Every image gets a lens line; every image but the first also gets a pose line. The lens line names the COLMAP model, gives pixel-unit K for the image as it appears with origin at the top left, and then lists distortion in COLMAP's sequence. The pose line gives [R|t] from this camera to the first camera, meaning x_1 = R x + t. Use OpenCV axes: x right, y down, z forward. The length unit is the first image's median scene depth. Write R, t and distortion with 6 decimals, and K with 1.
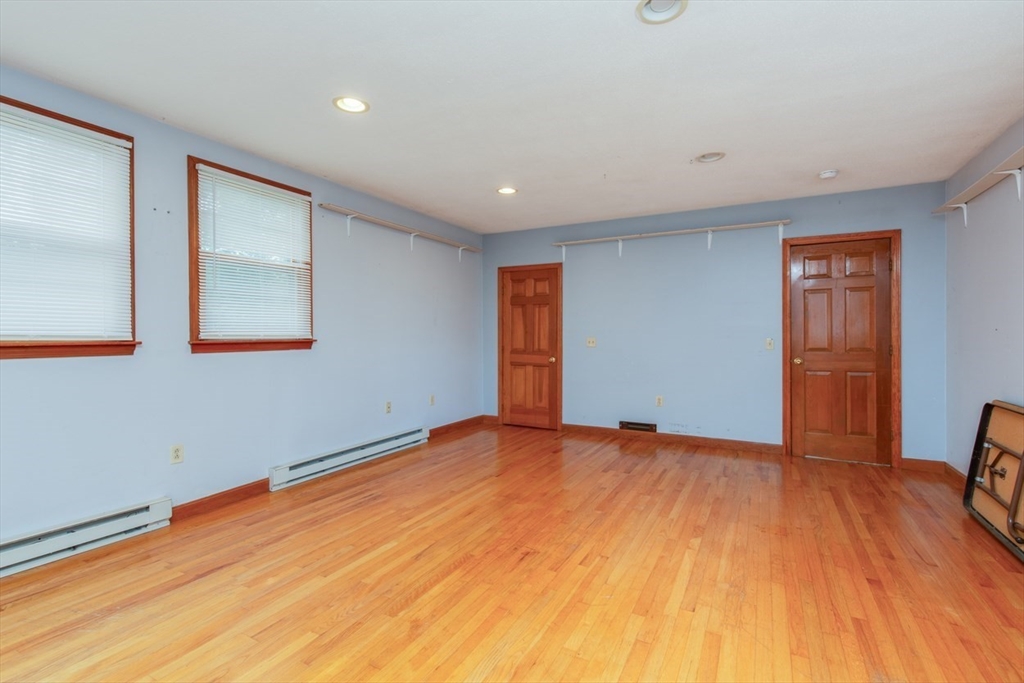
lens RADIAL K [[472.0, 0, 514.2], [0, 472.0, 336.5], [0, 0, 1]] dist [0.005326, -0.000525]
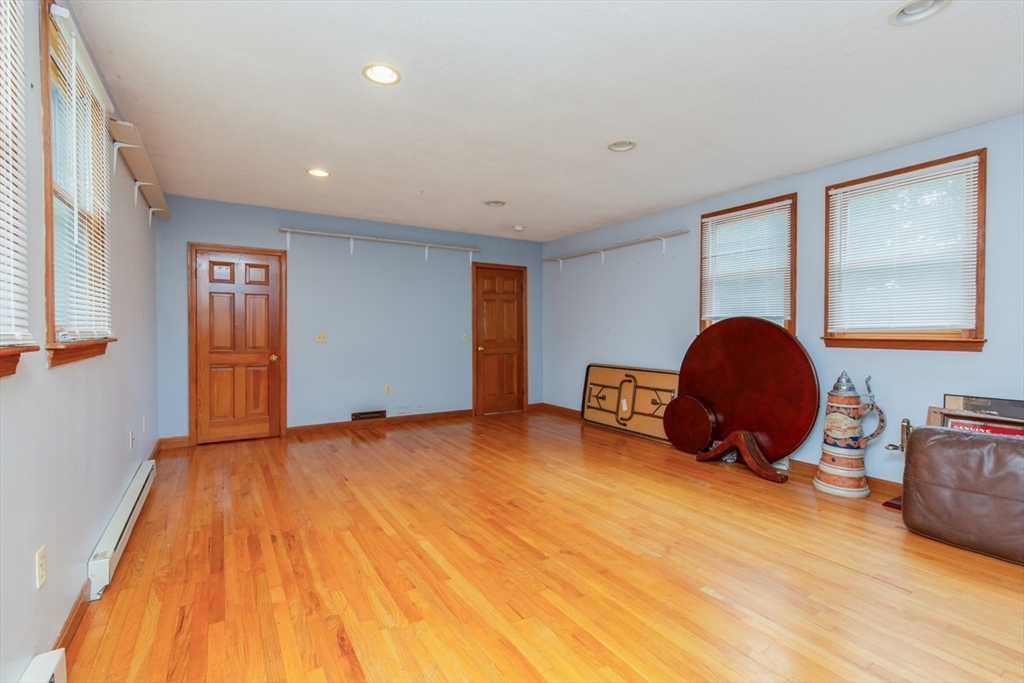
lens RADIAL K [[471.9, 0, 525.9], [0, 471.9, 327.5], [0, 0, 1]] dist [0.001639, -0.000544]
pose [[0.479760, 0.005934, 0.877380, -0.816157], [0.002067, 0.999967, -0.007894, -0.000392], [-0.877398, 0.005601, 0.479731, 0.272986]]
